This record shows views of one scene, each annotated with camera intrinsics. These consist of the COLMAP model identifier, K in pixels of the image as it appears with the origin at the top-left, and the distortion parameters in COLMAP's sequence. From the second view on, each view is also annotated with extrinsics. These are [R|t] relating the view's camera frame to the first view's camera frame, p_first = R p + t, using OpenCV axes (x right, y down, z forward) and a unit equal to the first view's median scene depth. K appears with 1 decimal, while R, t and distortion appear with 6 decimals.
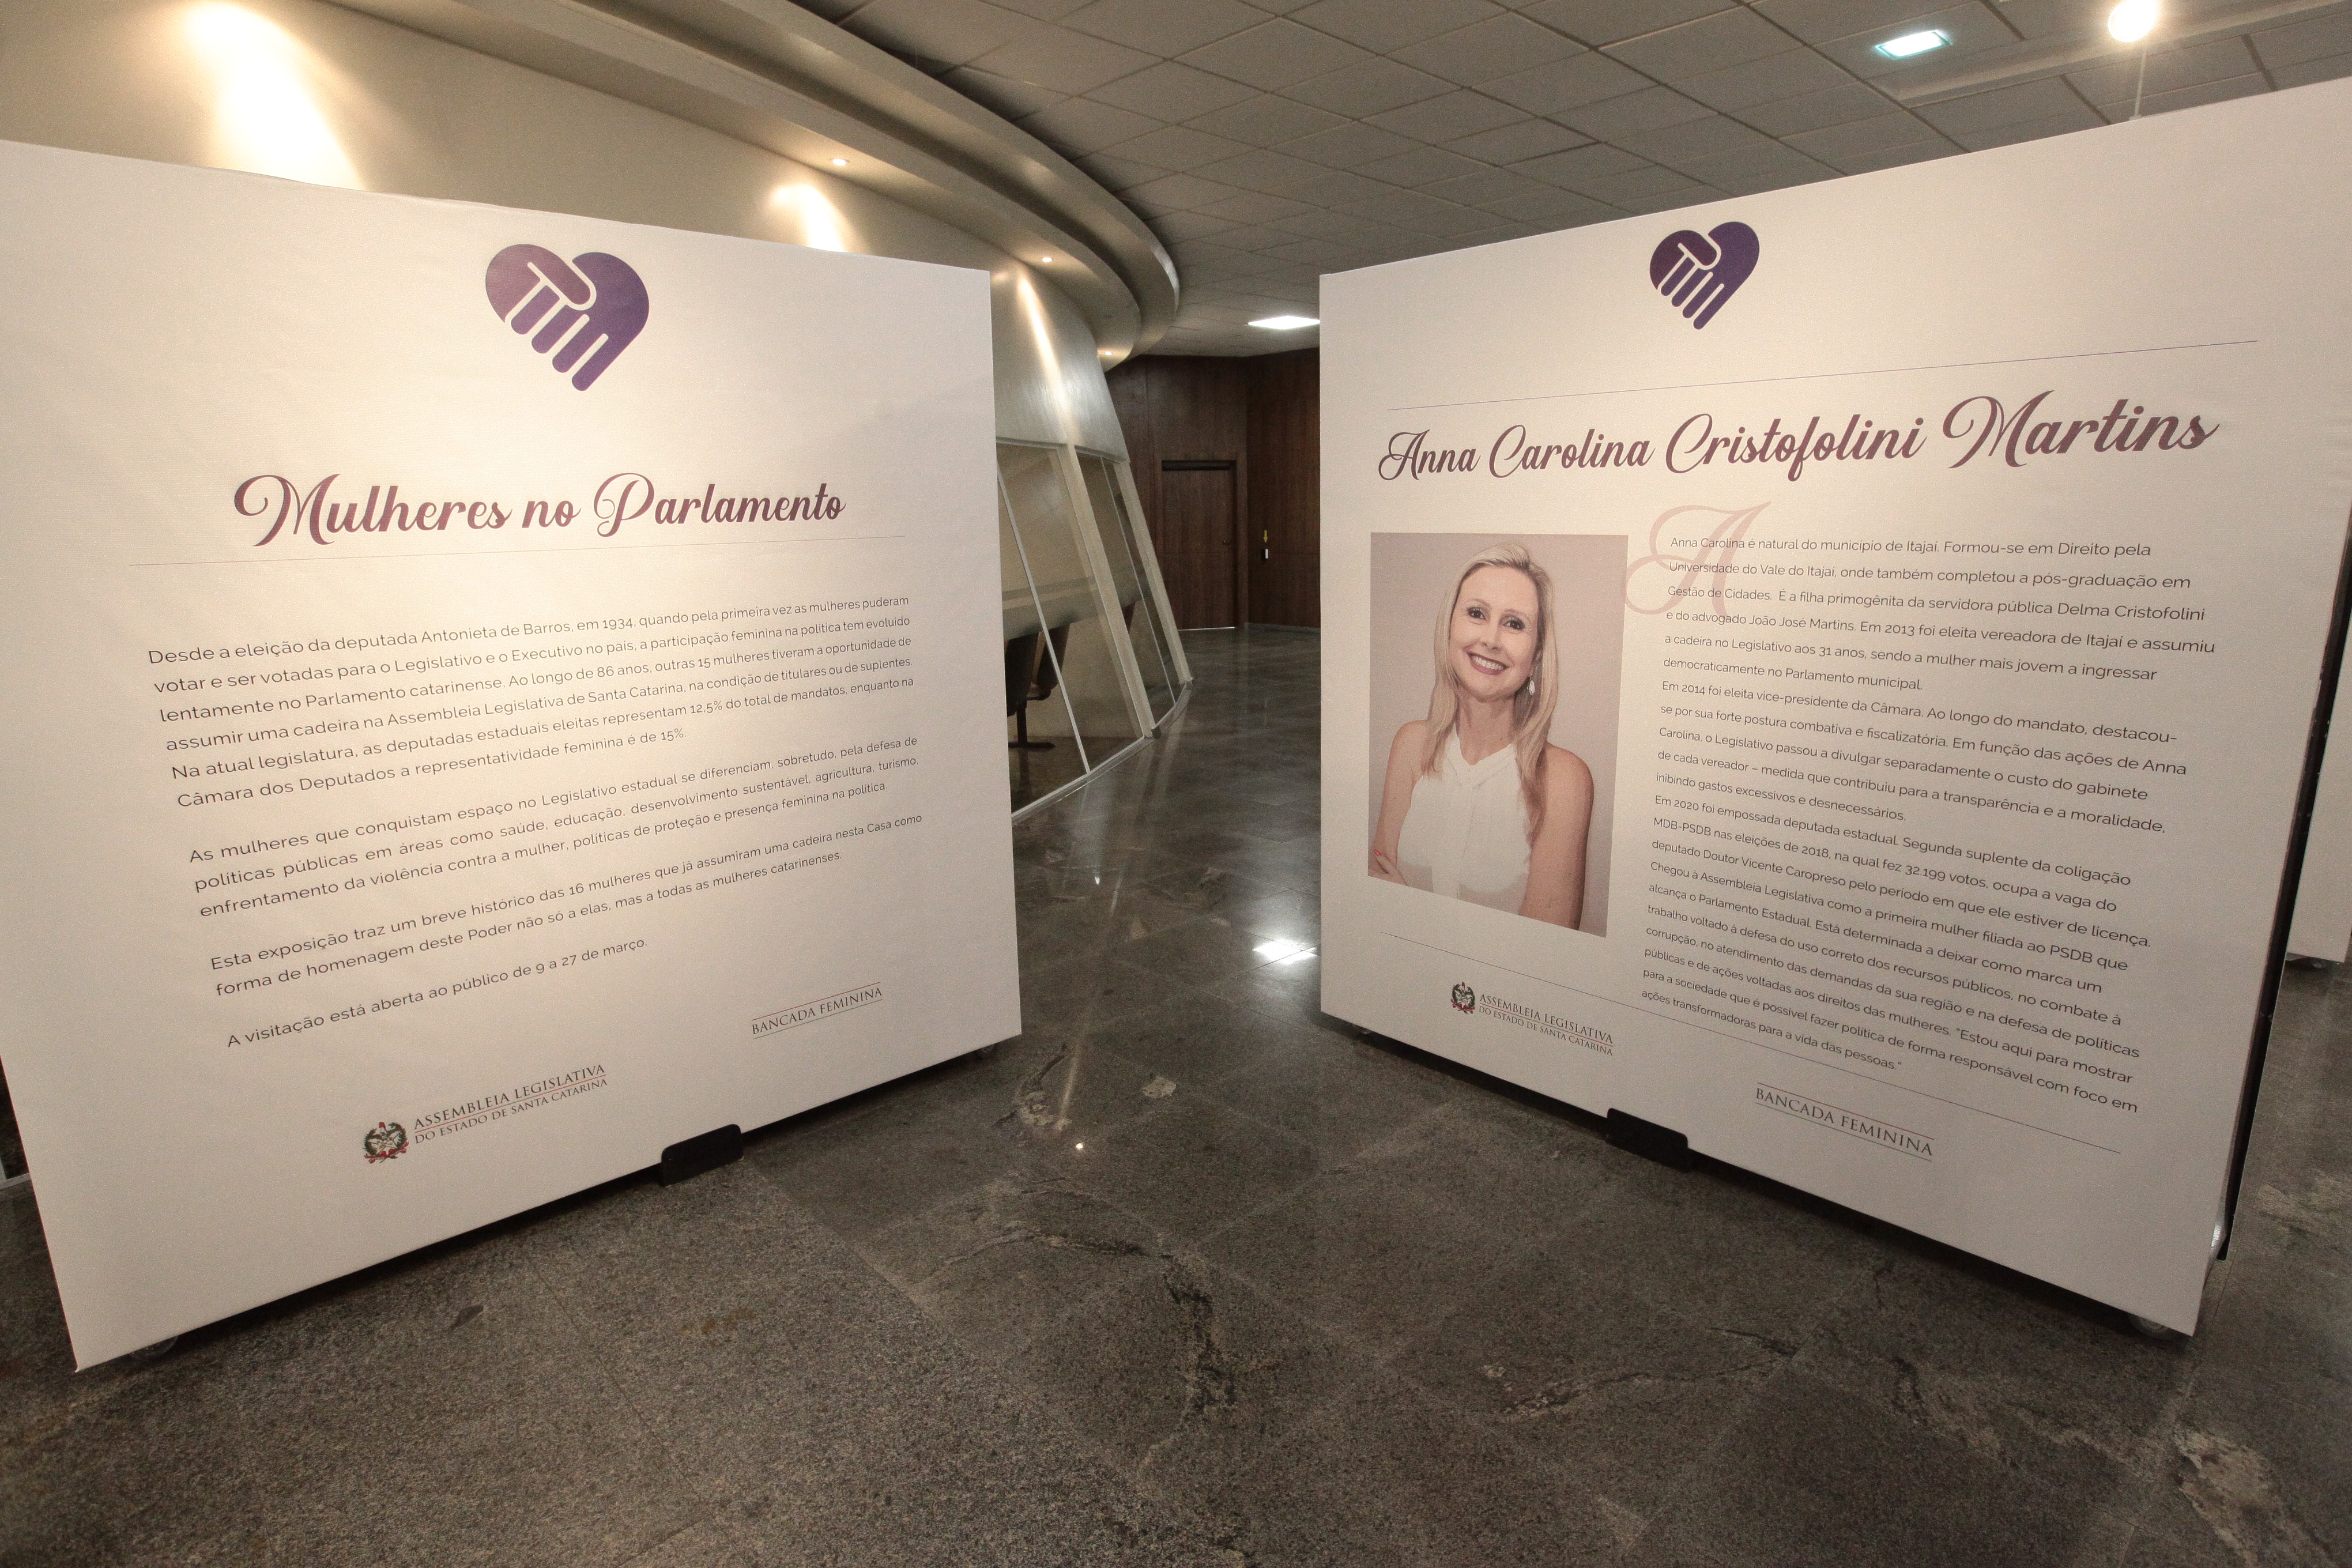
lens RADIAL K [[1243.2, 0, 1180.0], [0, 1243.2, 788.1], [0, 0, 1]] dist [-0.056414, 0.041446]
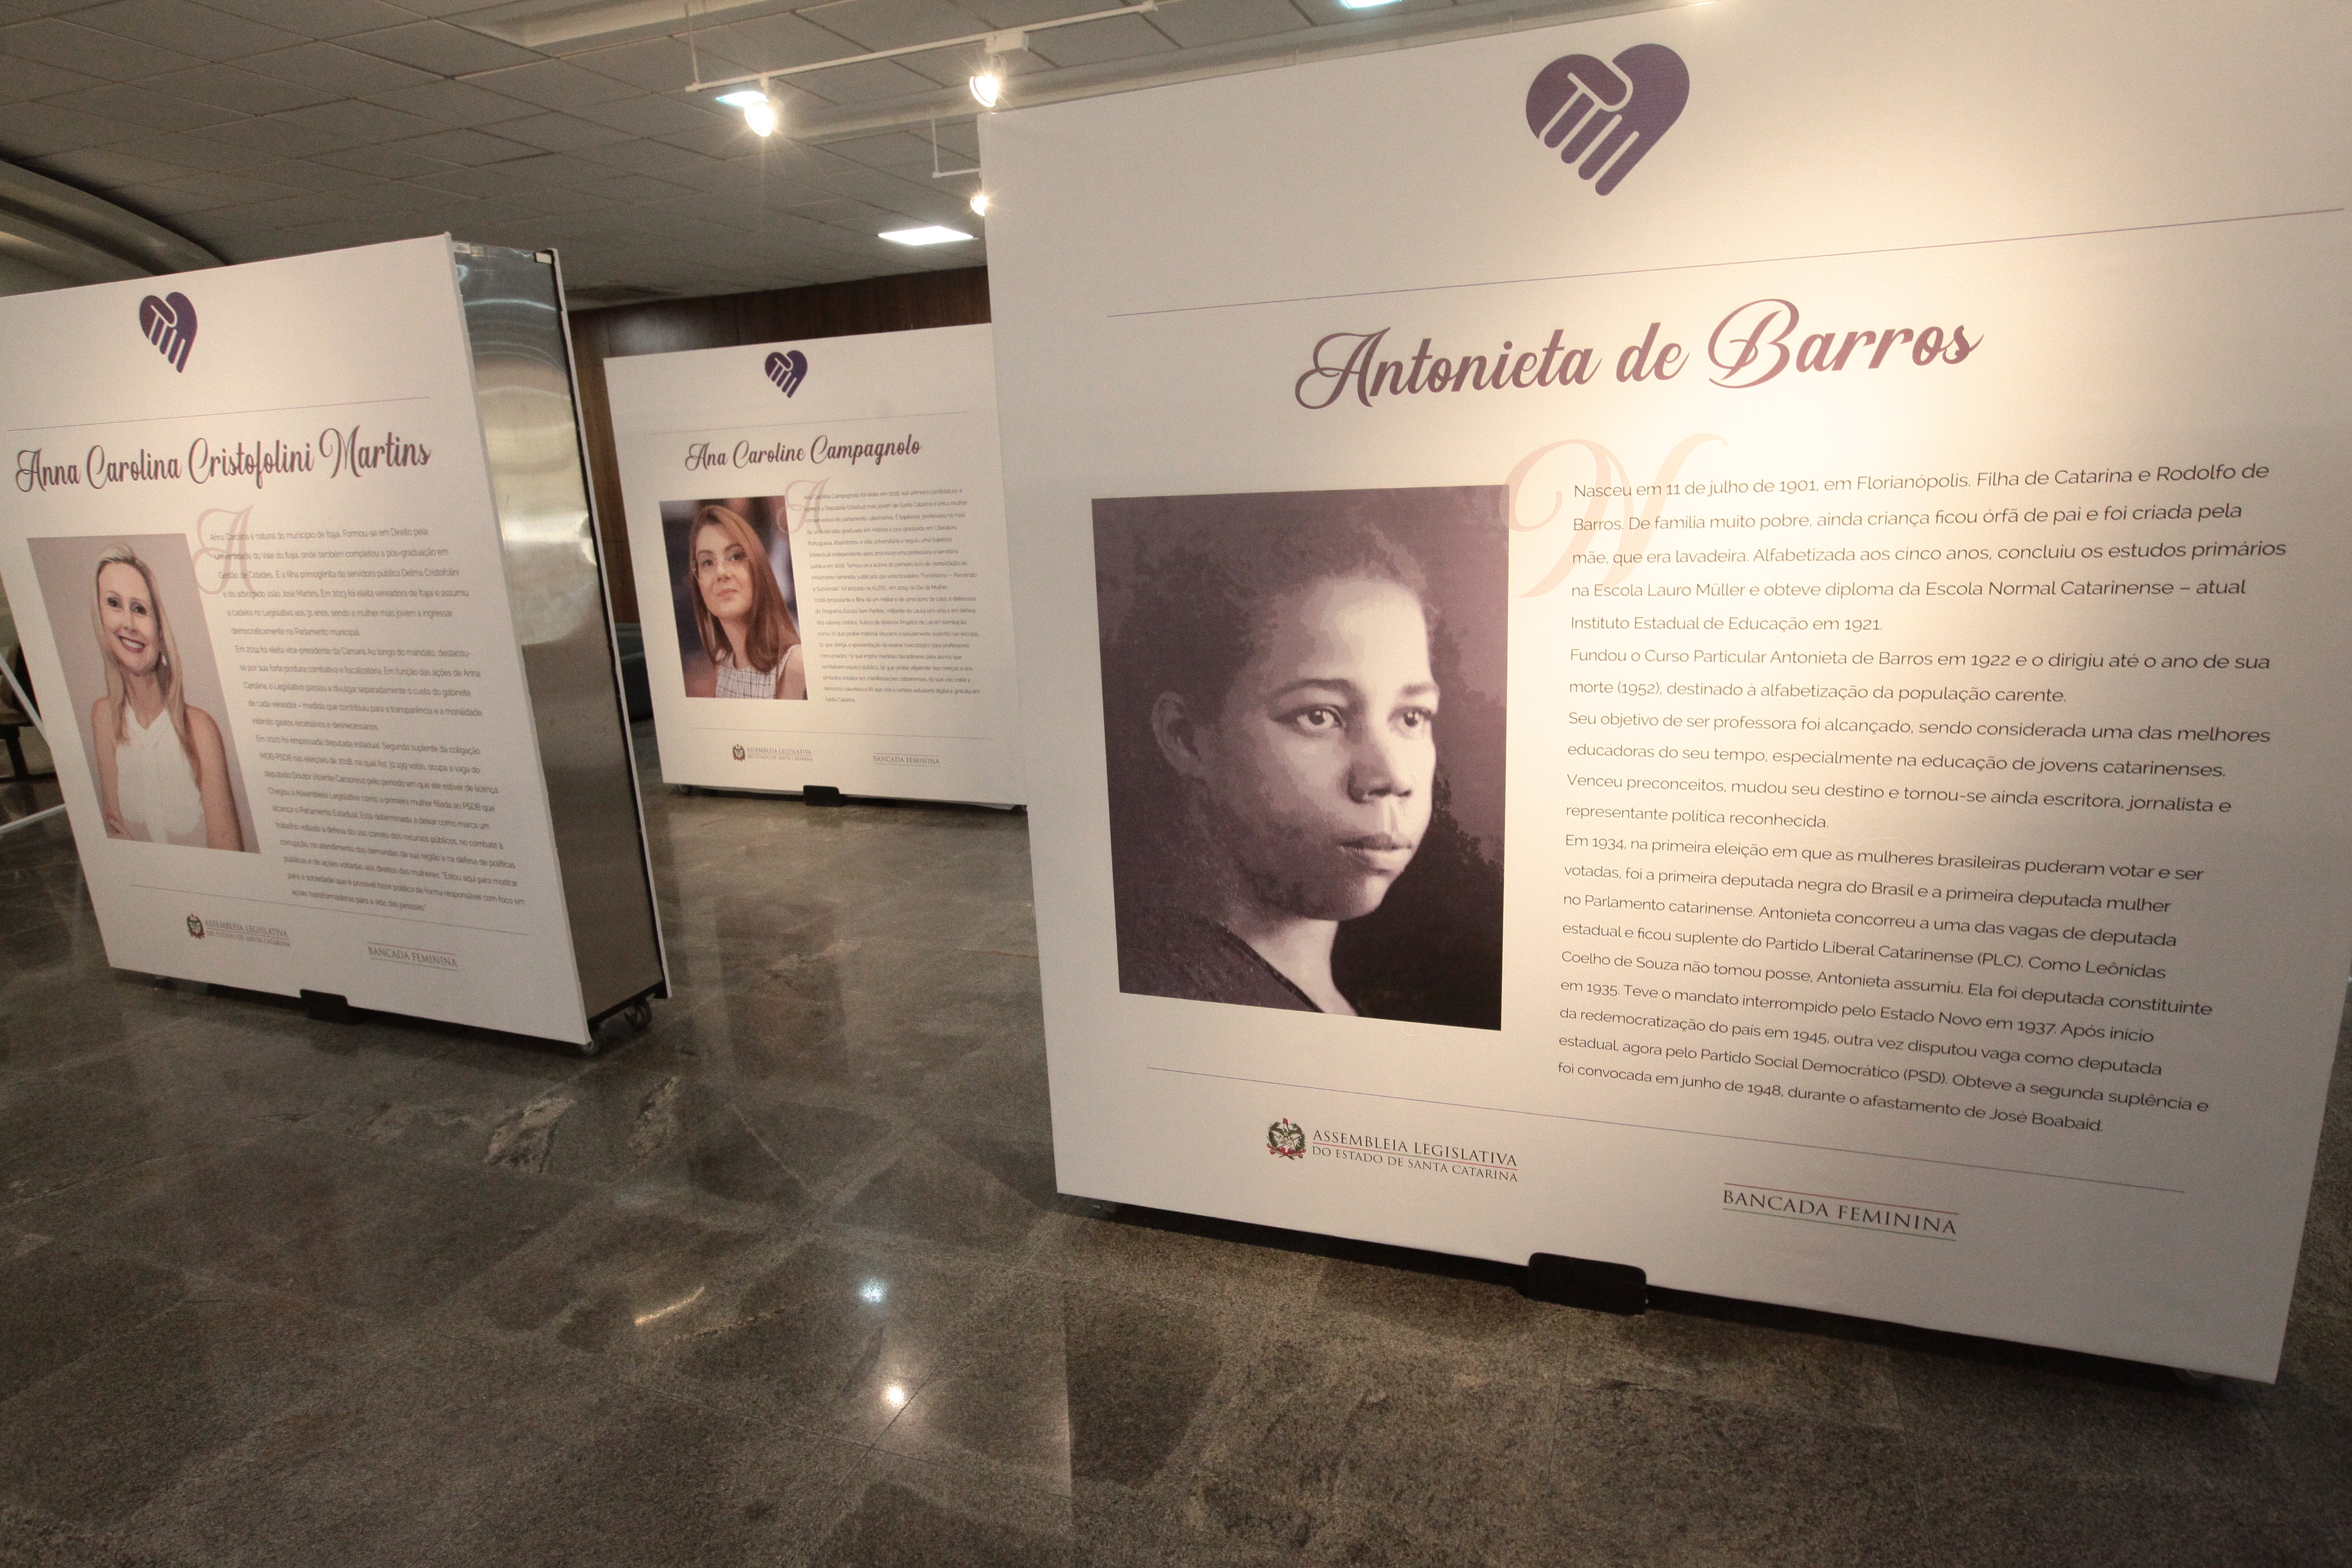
lens RADIAL K [[1334.4, 0, 1193.3], [0, 1334.4, 796.6], [0, 0, 1]] dist [-0.049837, 0.039945]
pose [[0.896002, -0.127984, 0.425206, 0.717727], [0.123473, 0.991609, 0.038282, 0.146762], [-0.426538, 0.018200, 0.904286, -0.692187]]
